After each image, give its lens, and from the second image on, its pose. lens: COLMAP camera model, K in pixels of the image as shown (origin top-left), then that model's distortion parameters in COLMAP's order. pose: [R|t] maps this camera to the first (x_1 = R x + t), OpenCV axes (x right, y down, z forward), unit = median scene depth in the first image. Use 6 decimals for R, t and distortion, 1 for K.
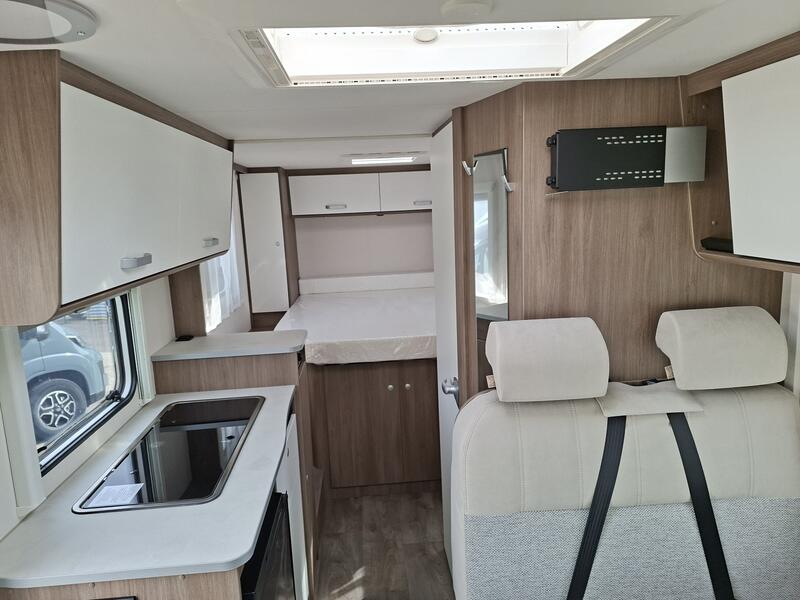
lens RADIAL K [[563.1, 0, 400.0], [0, 563.1, 300.0], [0, 0, 1]] dist [0.072646, -0.067849]
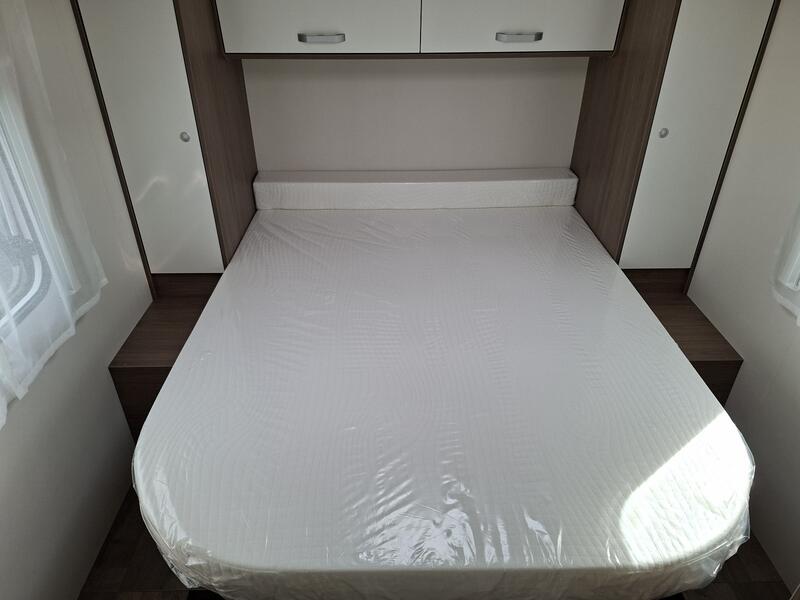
lens RADIAL K [[563.1, 0, 400.0], [0, 563.1, 300.0], [0, 0, 1]] dist [0.072646, -0.067849]
pose [[0.997906, 0.061274, -0.020693, -0.084290], [-0.049128, 0.926275, 0.373631, -0.416507], [0.042061, -0.371833, 0.927346, 1.460875]]
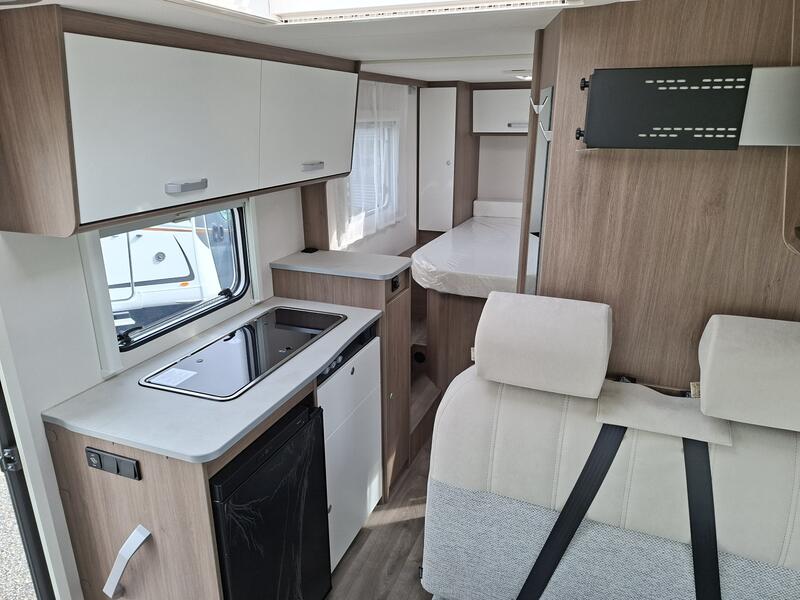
lens RADIAL K [[563.1, 0, 400.0], [0, 563.1, 300.0], [0, 0, 1]] dist [0.072646, -0.067849]
pose [[0.900724, 0.175621, -0.397307, 0.382135], [-0.110659, 0.977221, 0.181089, -0.091944], [0.420060, -0.119146, 0.899641, 0.119191]]
